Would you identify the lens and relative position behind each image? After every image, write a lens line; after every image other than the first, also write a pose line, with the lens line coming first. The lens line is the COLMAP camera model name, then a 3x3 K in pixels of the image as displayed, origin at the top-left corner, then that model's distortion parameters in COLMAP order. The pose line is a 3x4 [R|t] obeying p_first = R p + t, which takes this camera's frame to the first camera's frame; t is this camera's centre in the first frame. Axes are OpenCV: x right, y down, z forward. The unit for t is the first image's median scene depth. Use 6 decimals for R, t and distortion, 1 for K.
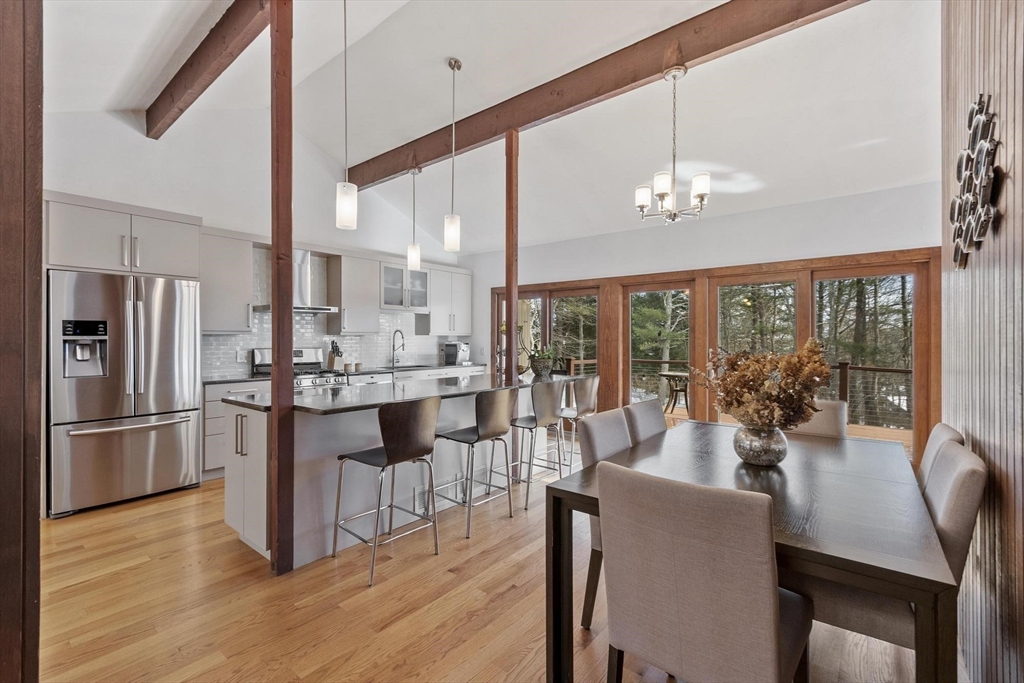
lens RADIAL K [[459.0, 0, 492.7], [0, 459.0, 339.5], [0, 0, 1]] dist [0.003776, 0.000271]
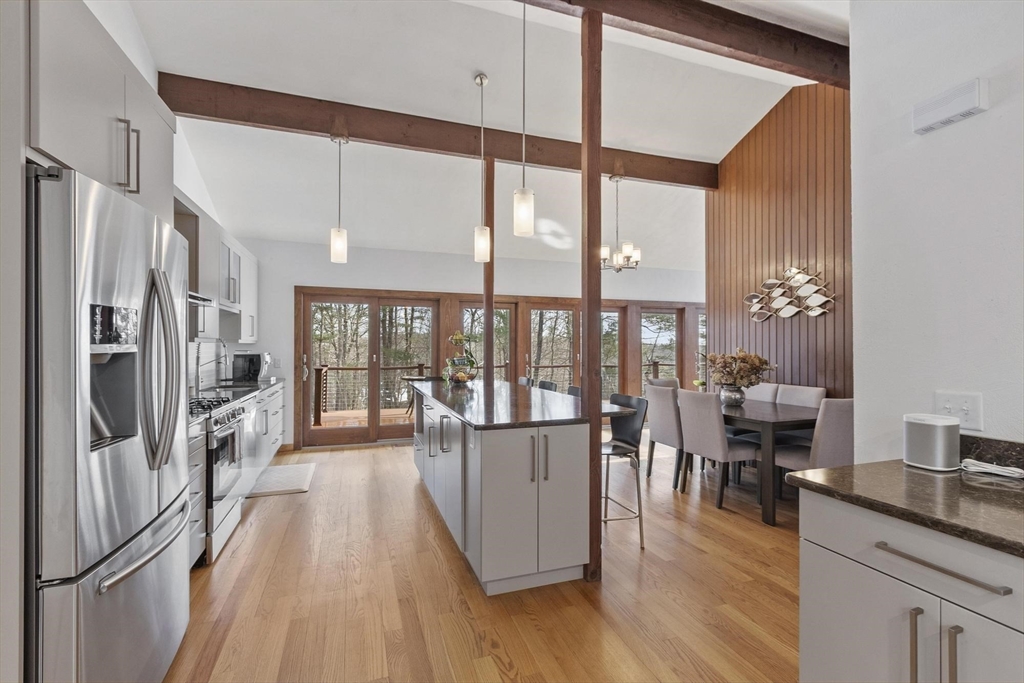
lens RADIAL K [[469.3, 0, 514.4], [0, 469.3, 347.0], [0, 0, 1]] dist [0.000914, 0.000042]
pose [[0.505682, 0.000110, 0.862720, -0.899137], [-0.001111, 0.999999, 0.000523, -0.003856], [-0.862719, -0.001223, 0.505682, 0.385281]]
